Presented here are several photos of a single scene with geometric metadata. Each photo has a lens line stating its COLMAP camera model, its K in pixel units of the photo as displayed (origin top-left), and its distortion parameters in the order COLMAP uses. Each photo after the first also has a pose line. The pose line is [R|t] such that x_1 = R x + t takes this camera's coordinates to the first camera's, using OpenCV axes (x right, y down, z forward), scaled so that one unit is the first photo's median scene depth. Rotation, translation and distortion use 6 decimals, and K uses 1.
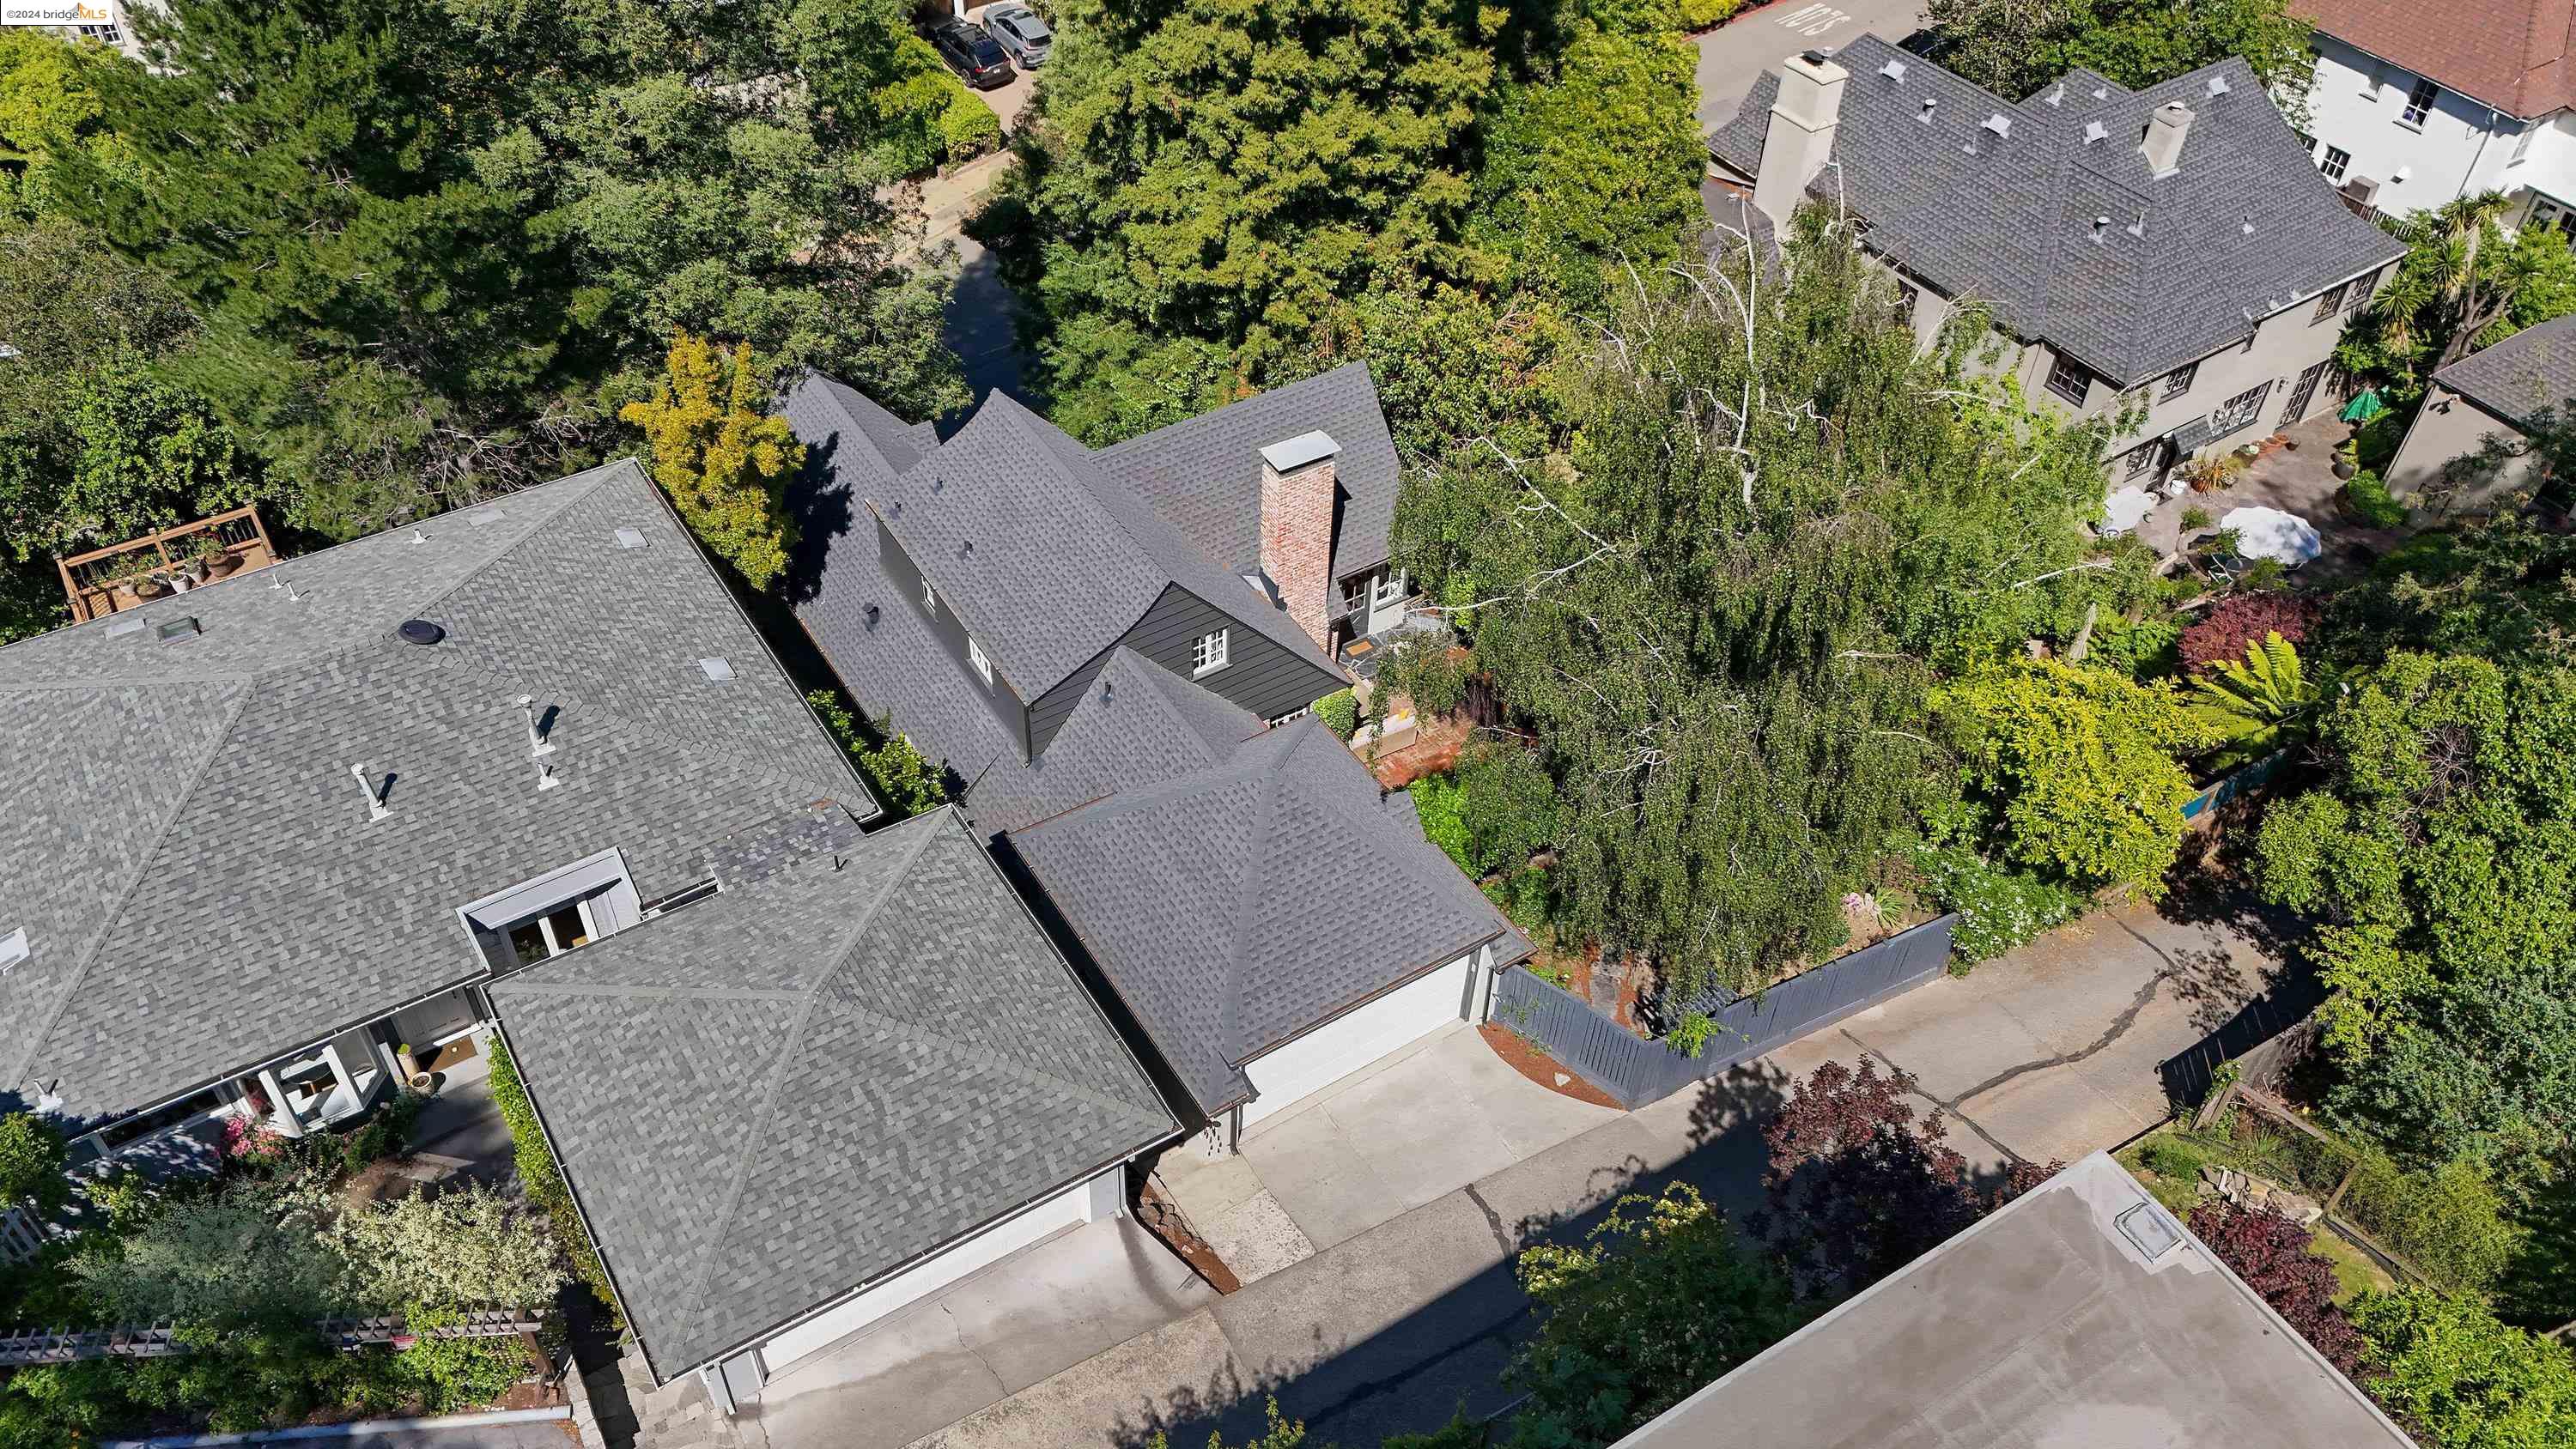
lens RADIAL K [[1959.1, 0, 1288.0], [0, 1959.1, 724.5], [0, 0, 1]] dist [0.091398, -0.087514]
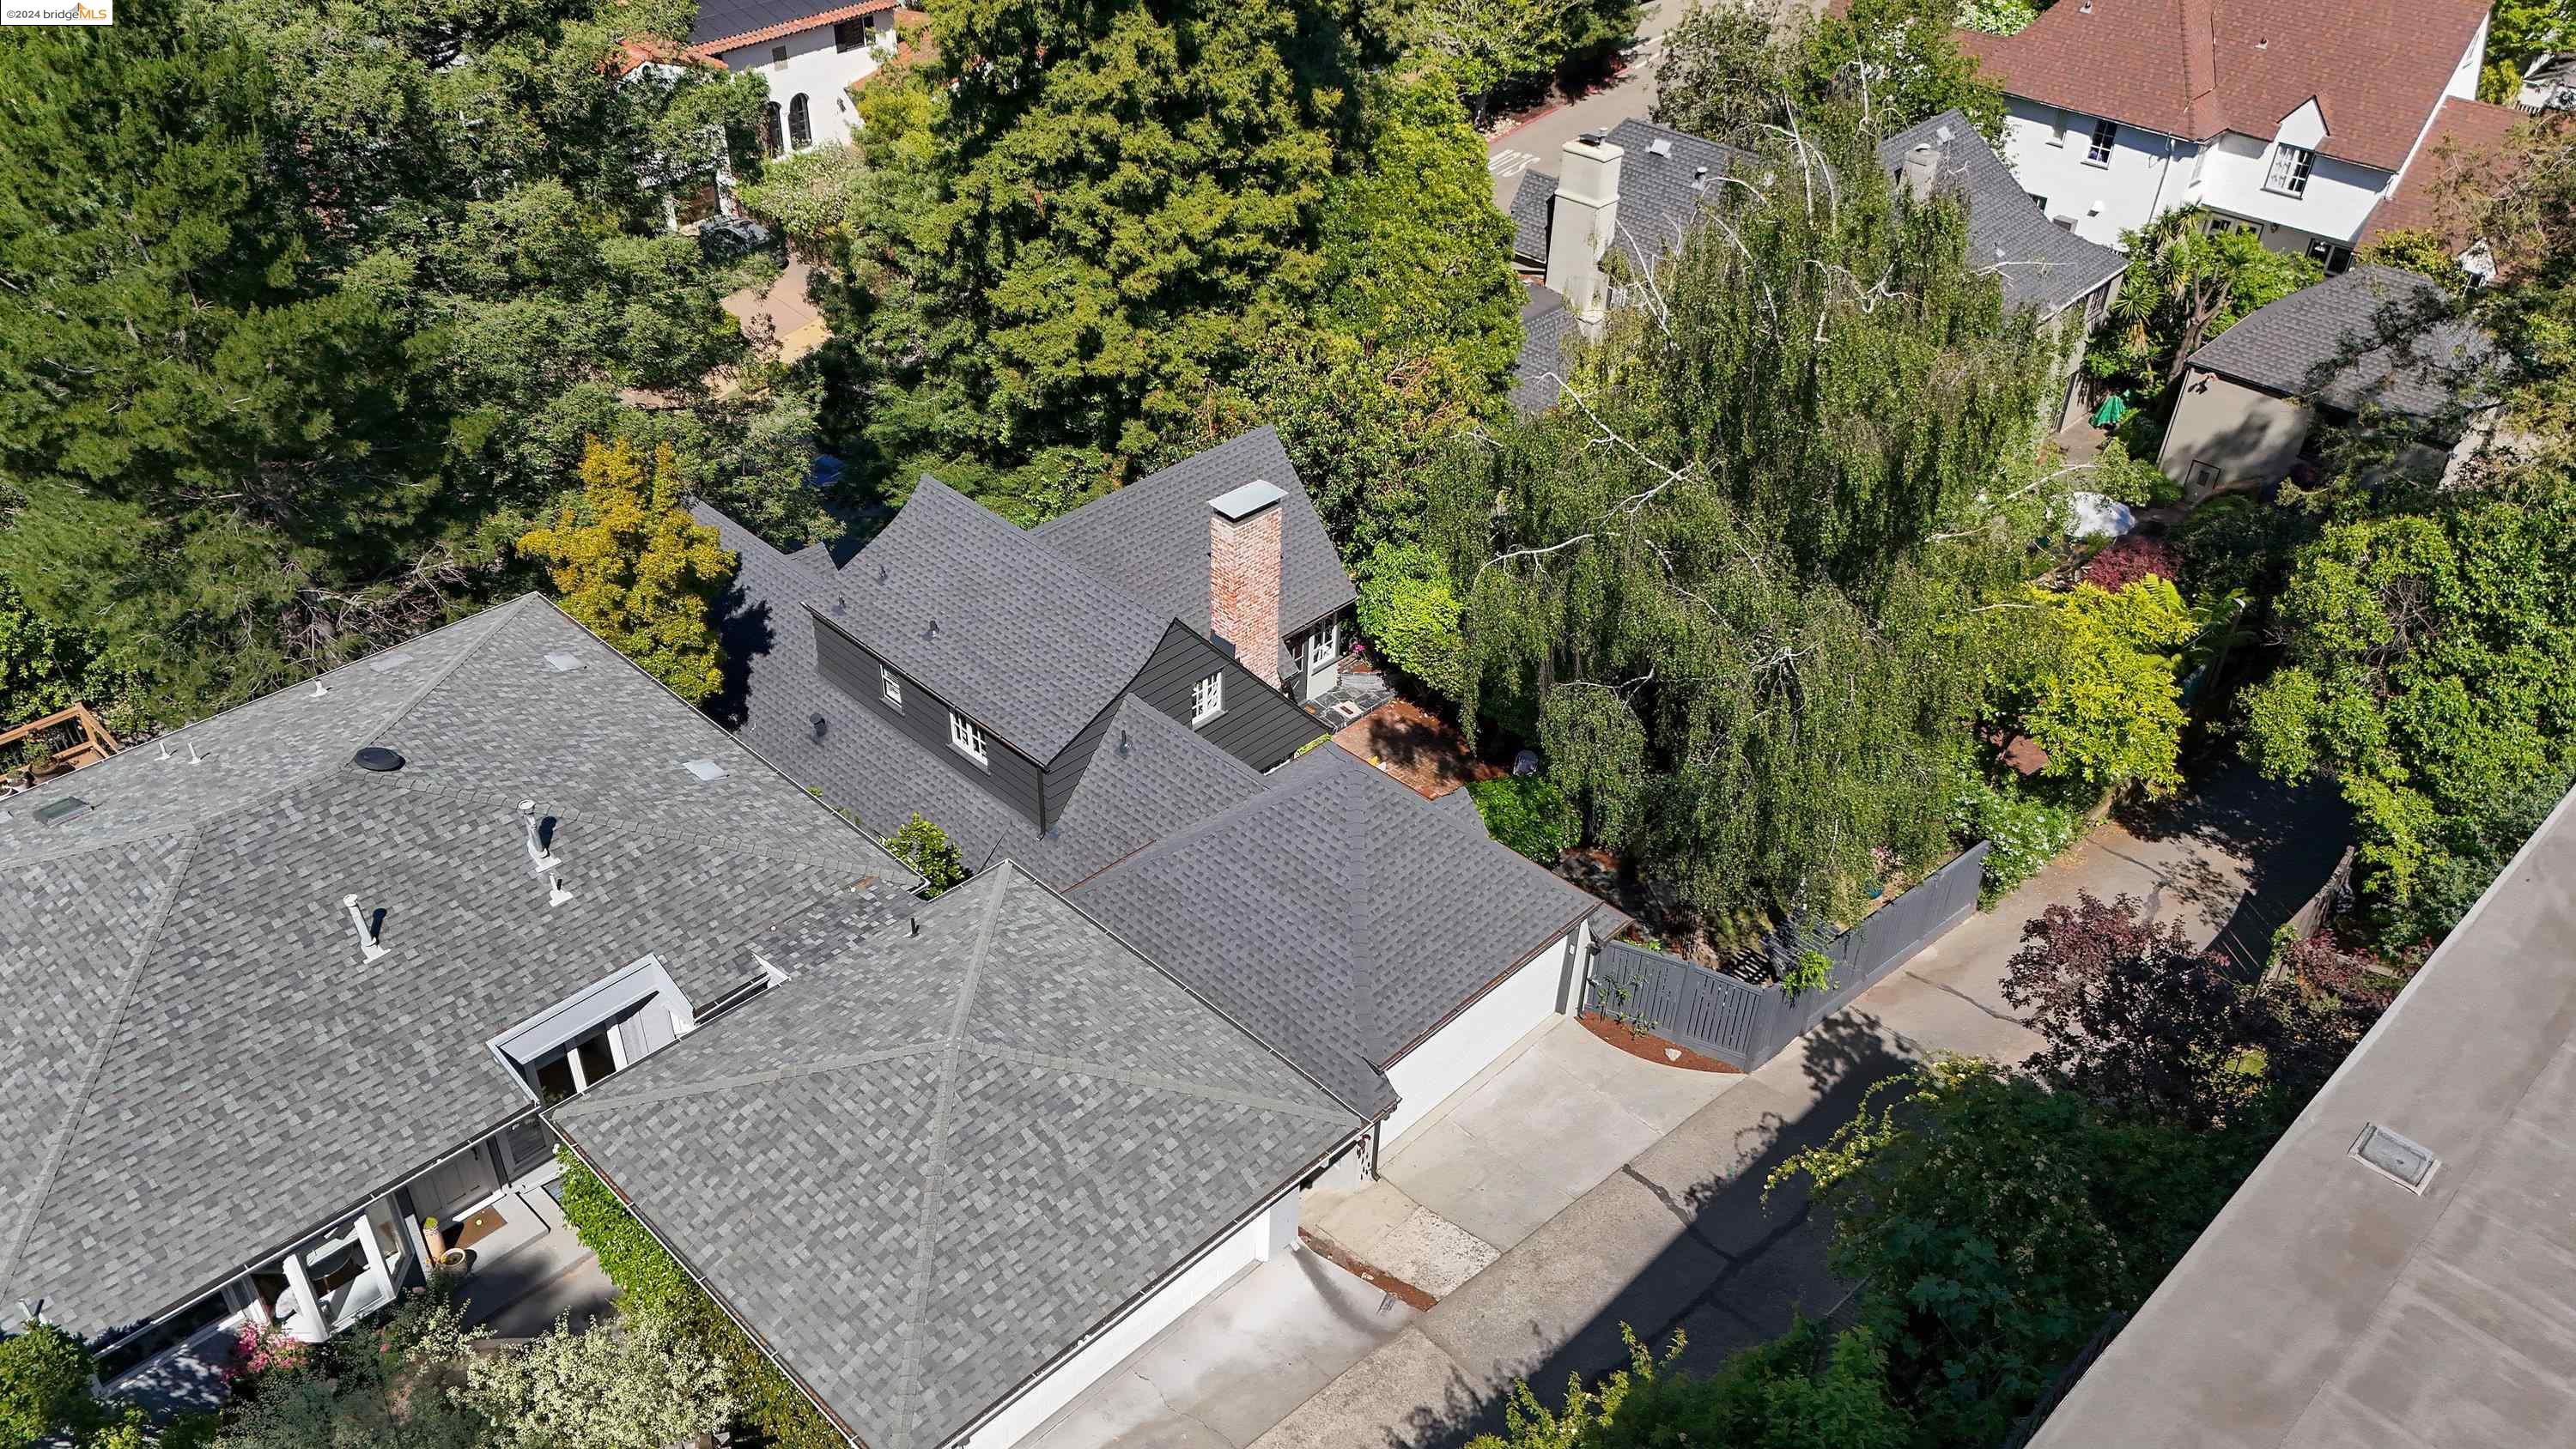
lens RADIAL K [[1959.1, 0, 1288.0], [0, 1959.1, 724.5], [0, 0, 1]] dist [0.091398, -0.087514]
pose [[0.973688, -0.135338, 0.183344, -0.193888], [0.158059, 0.980648, -0.115527, 0.100488], [-0.164161, 0.141466, 0.976237, 0.062884]]
